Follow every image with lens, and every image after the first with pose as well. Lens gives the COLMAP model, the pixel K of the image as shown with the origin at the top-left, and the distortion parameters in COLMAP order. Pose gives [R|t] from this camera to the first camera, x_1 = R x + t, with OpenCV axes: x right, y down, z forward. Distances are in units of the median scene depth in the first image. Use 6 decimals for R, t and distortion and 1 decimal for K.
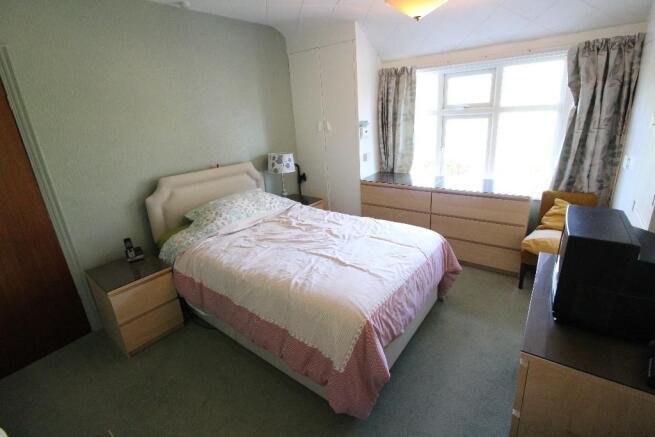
lens RADIAL K [[304.4, 0, 332.1], [0, 304.4, 209.6], [0, 0, 1]] dist [0.009916, -0.015773]
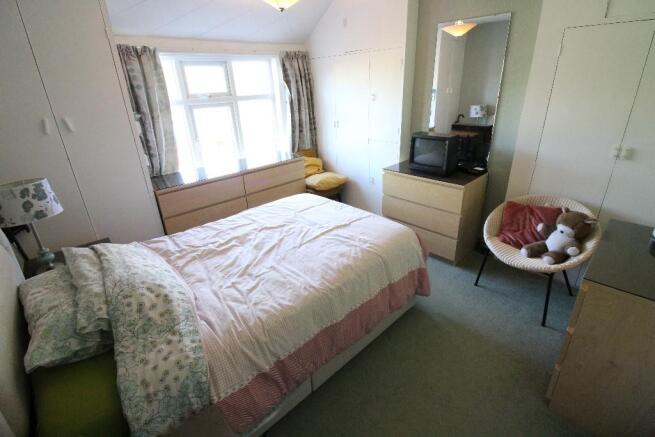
lens RADIAL K [[304.4, 0, 332.1], [0, 304.4, 209.6], [0, 0, 1]] dist [0.009916, -0.015773]
pose [[0.168470, -0.321796, 0.931700, -0.721464], [0.338713, 0.906553, 0.251865, -0.125238], [-0.925684, 0.273147, 0.261724, 0.533617]]
